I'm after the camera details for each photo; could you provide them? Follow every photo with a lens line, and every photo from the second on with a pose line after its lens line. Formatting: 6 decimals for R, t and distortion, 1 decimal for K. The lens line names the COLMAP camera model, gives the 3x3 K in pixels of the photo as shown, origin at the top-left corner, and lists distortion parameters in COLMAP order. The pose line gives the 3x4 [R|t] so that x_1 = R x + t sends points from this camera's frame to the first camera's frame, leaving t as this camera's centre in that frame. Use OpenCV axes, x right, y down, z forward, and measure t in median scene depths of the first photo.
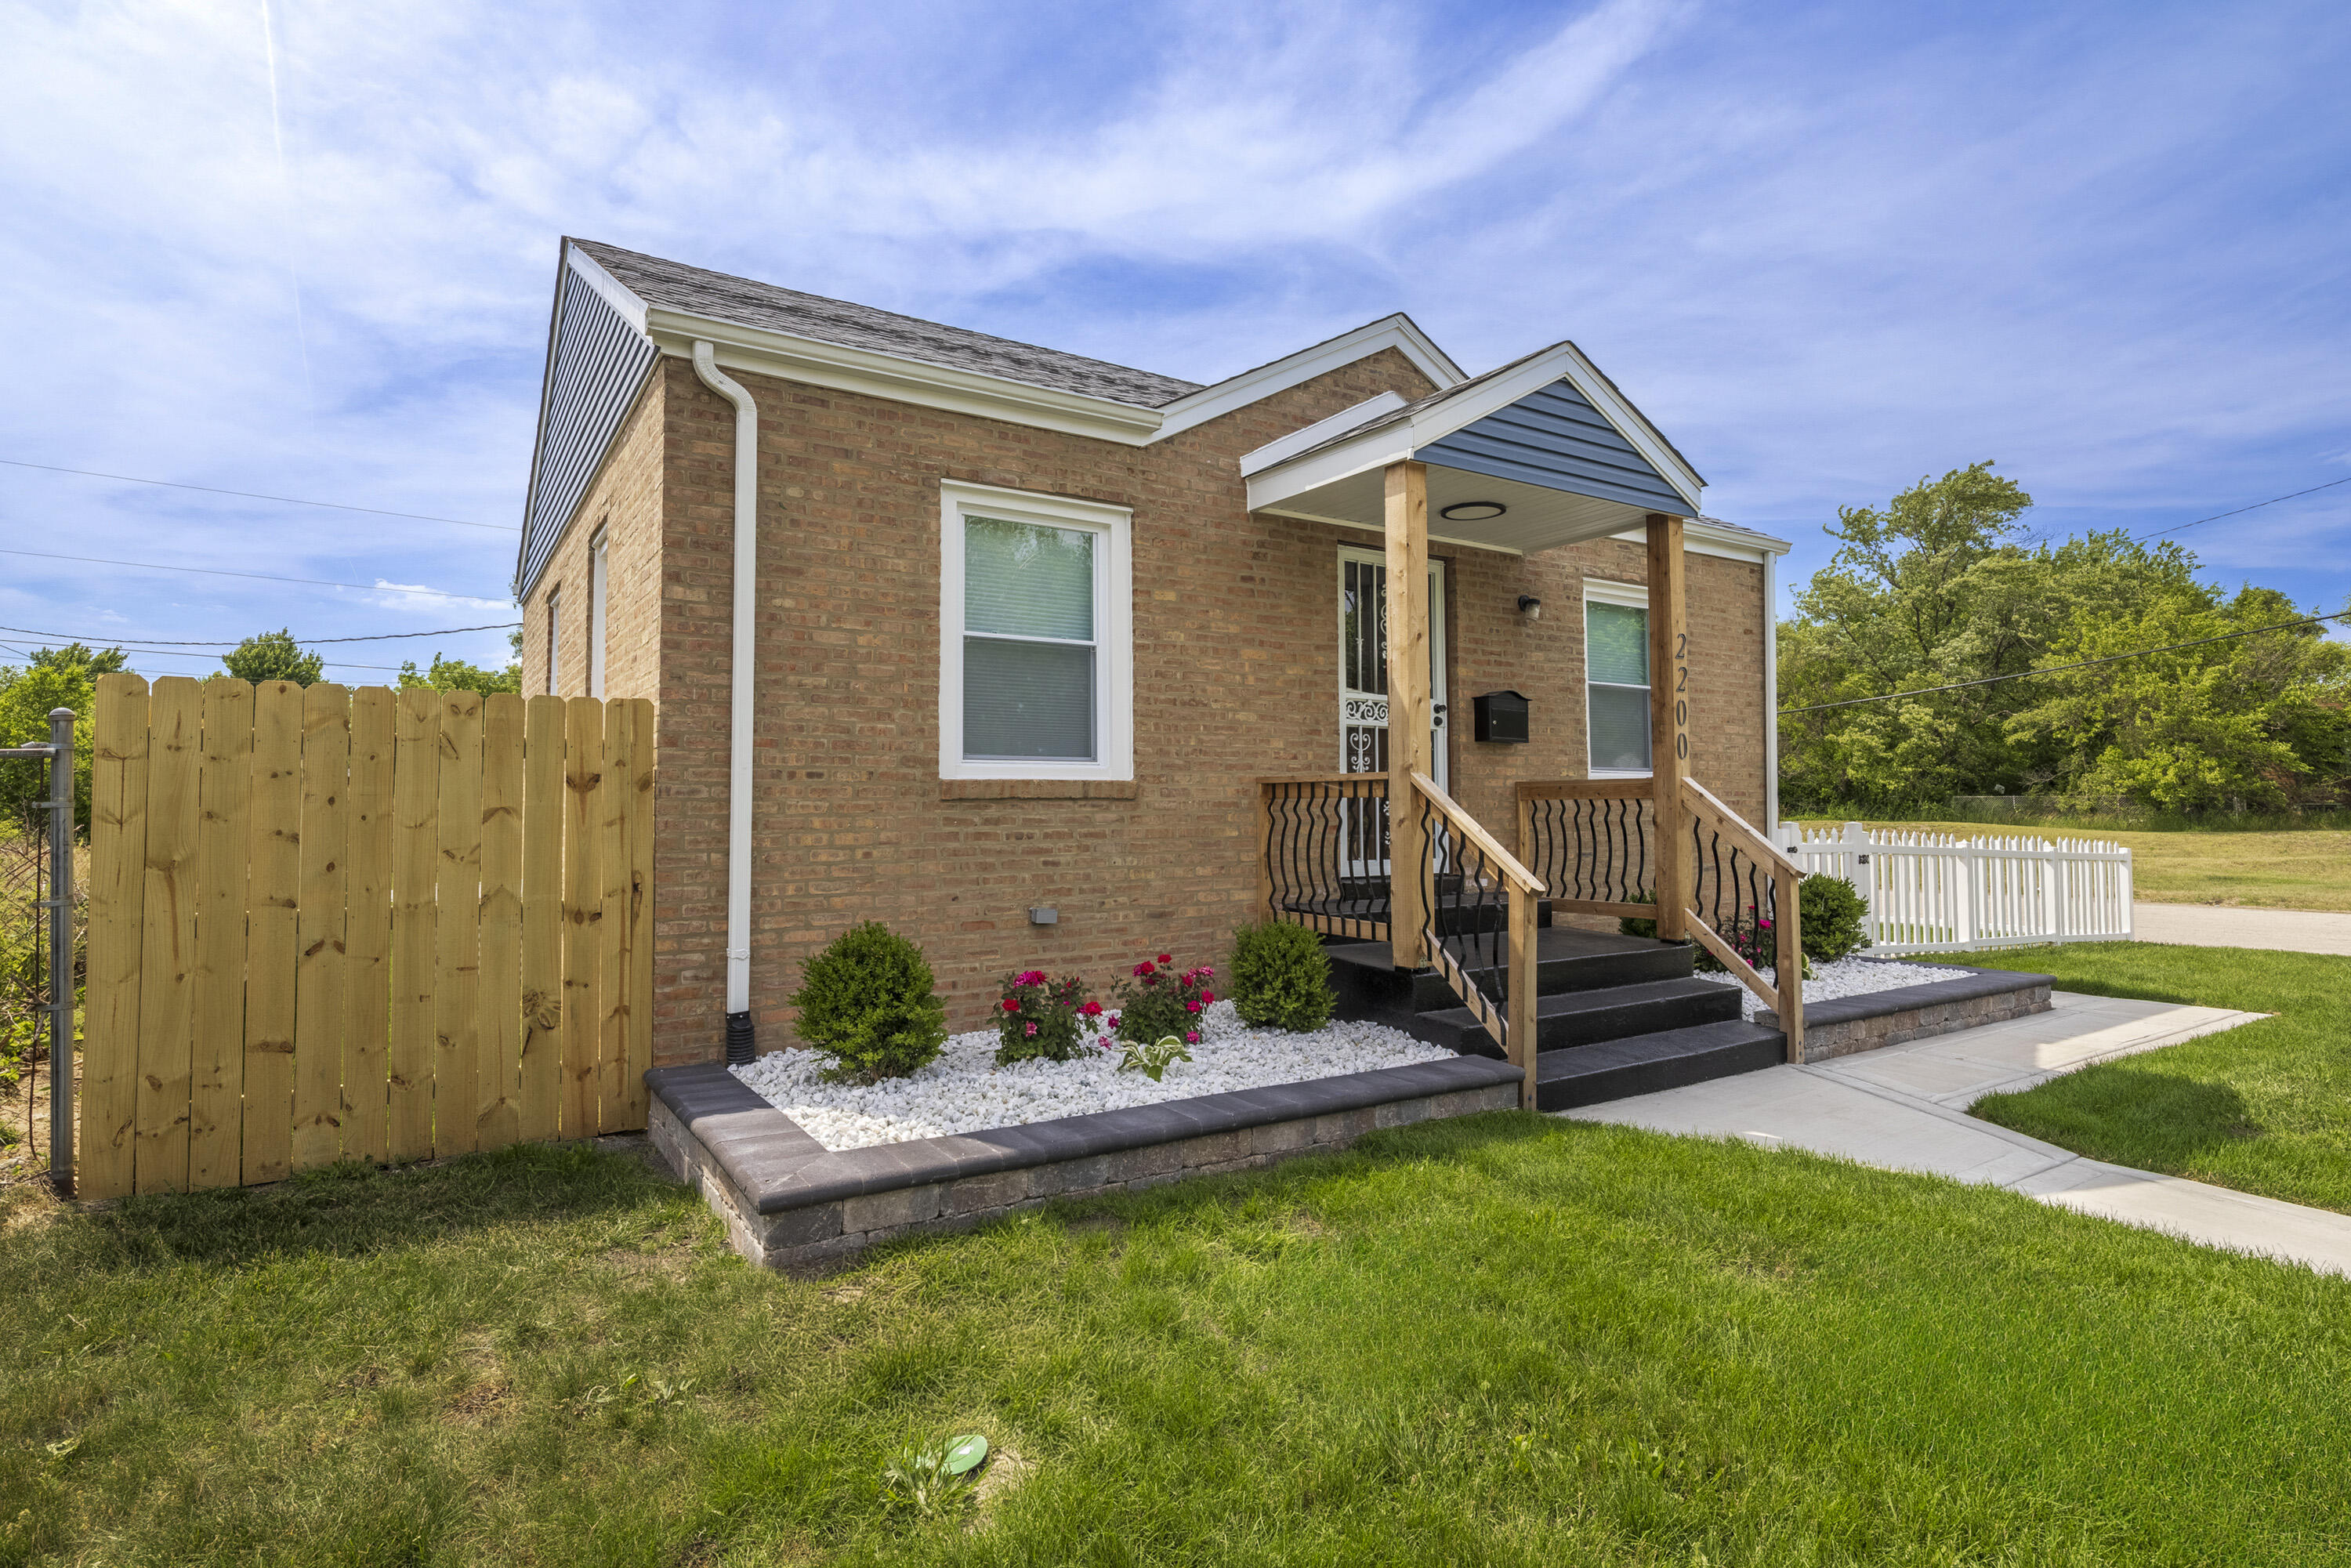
lens RADIAL K [[1161.4, 0, 1158.1], [0, 1161.4, 751.7], [0, 0, 1]] dist [0.003382, -0.002088]
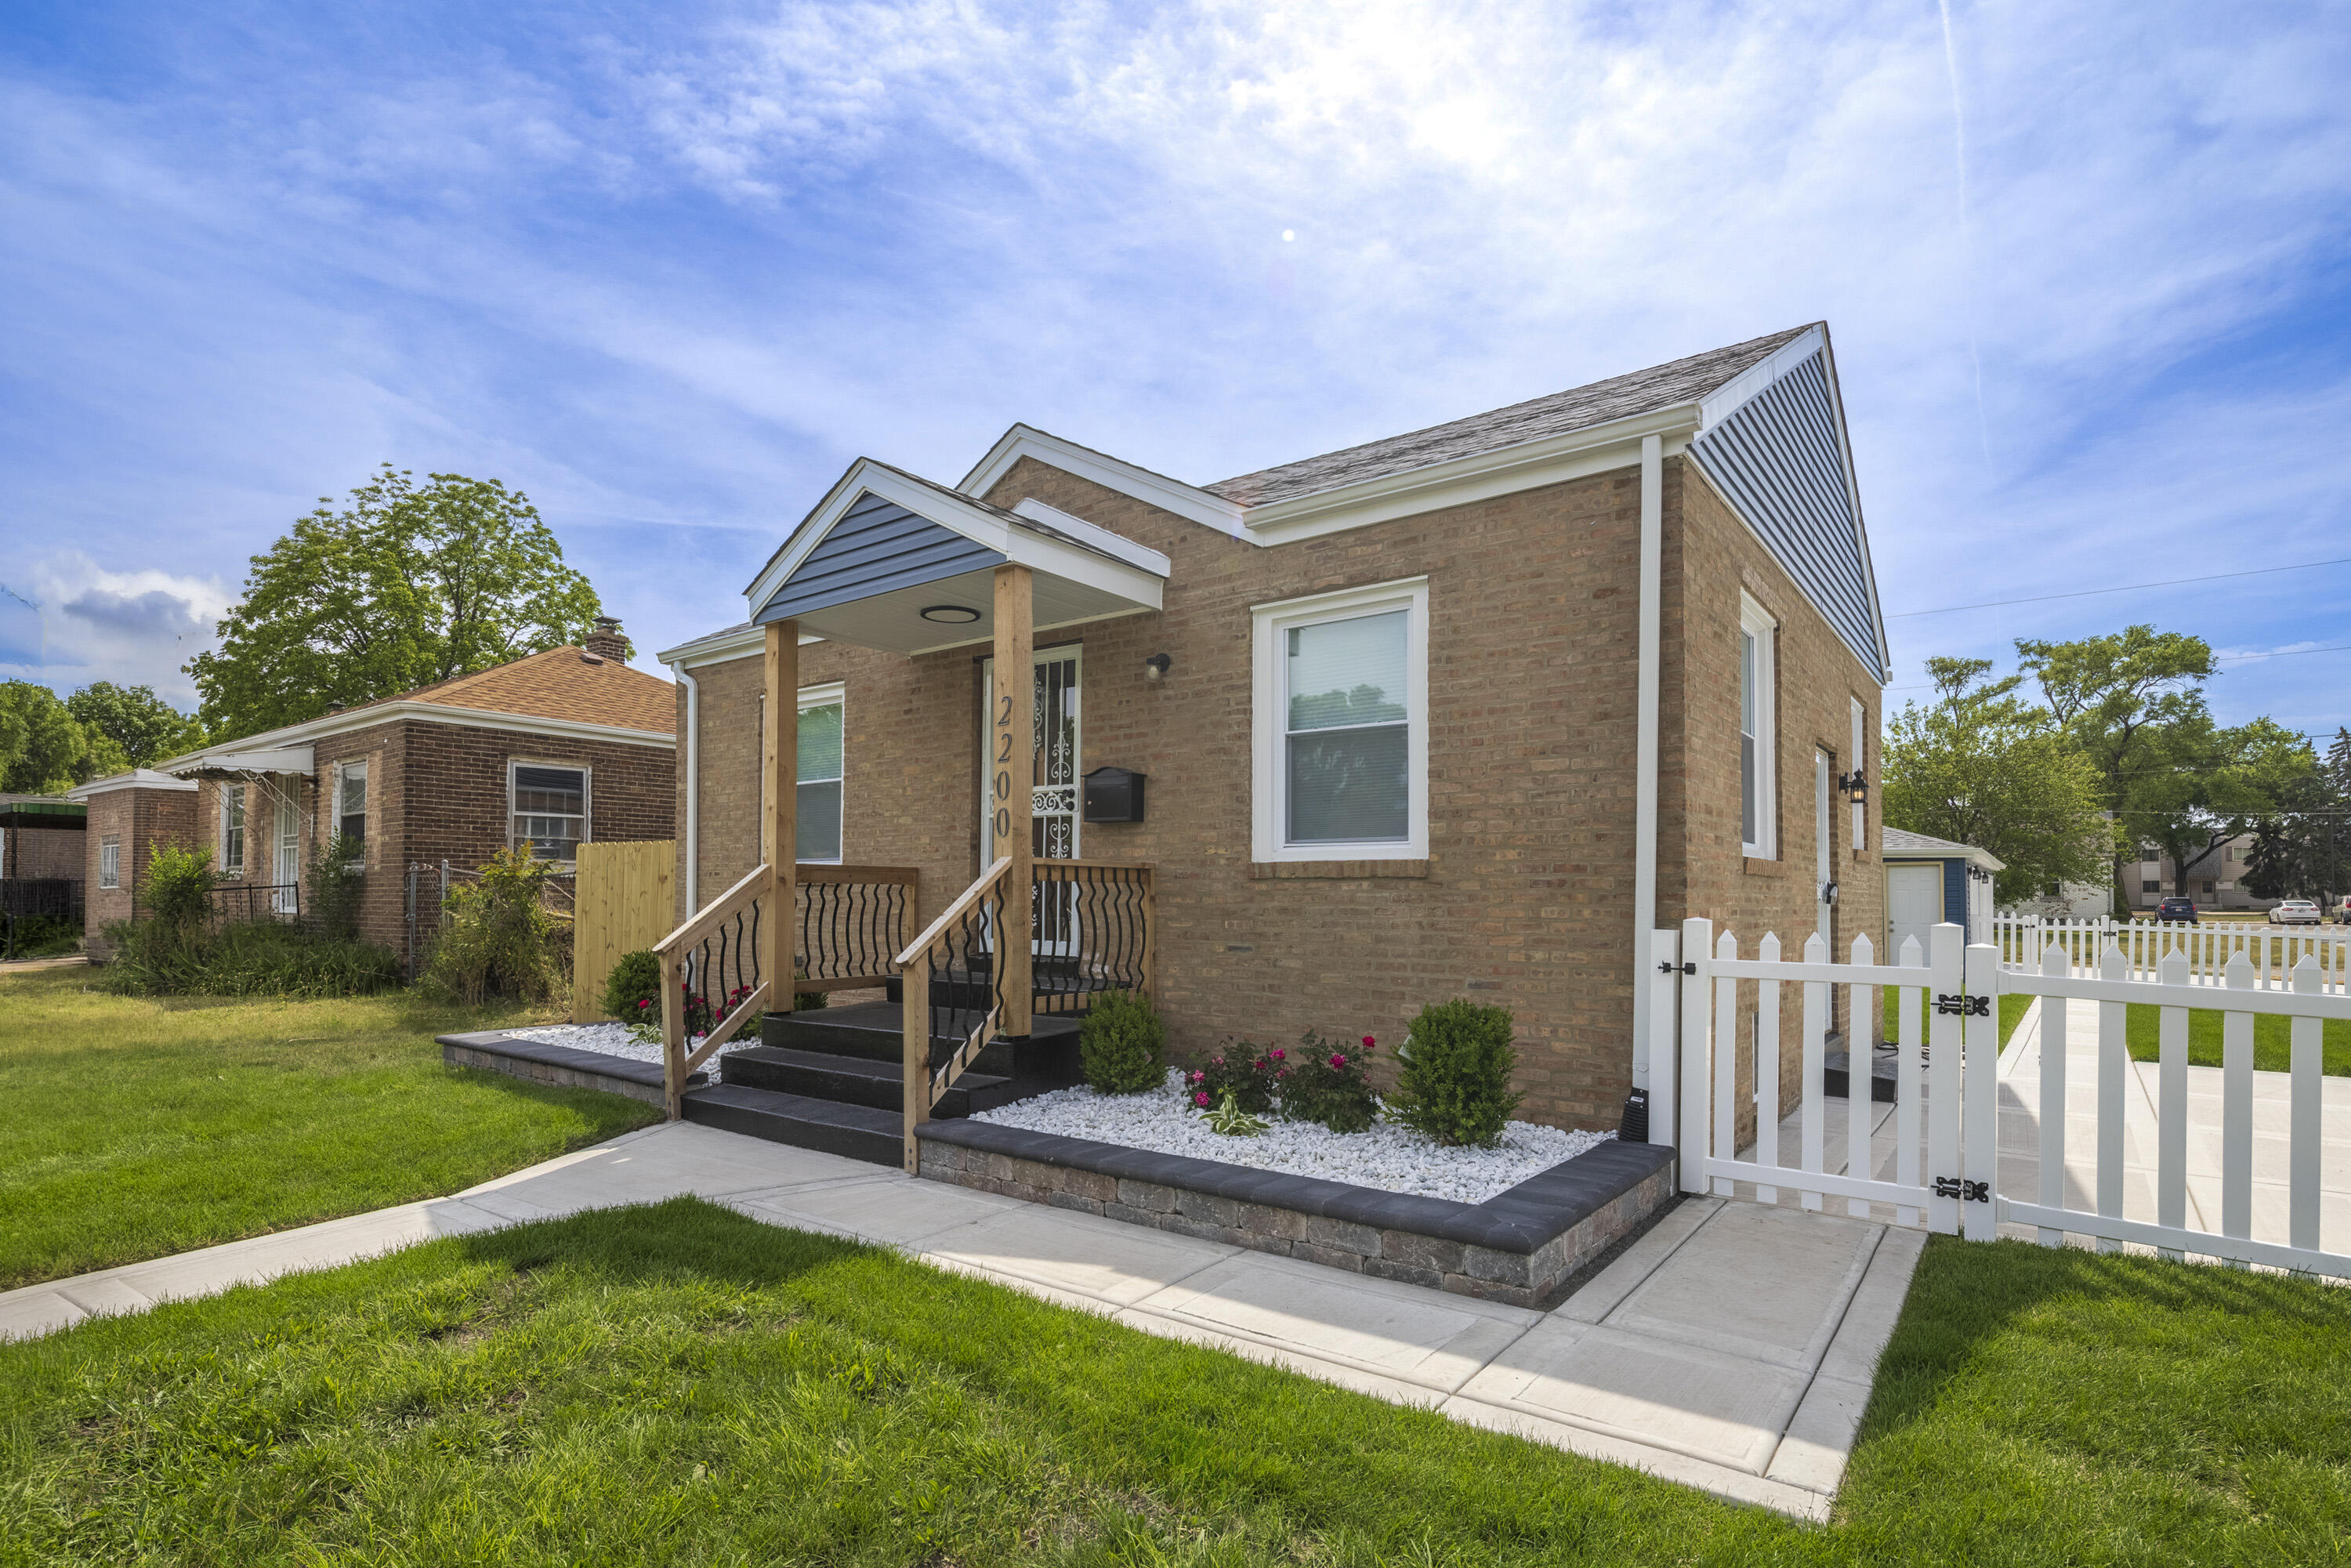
lens RADIAL K [[1161.4, 0, 1173.1], [0, 1161.4, 878.3], [0, 0, 1]] dist [0.003382, -0.002088]
pose [[0.355173, -0.007385, -0.934772, 1.343340], [0.047780, 0.998805, 0.010264, 0.033696], [0.933579, -0.048308, 0.355101, 0.797576]]
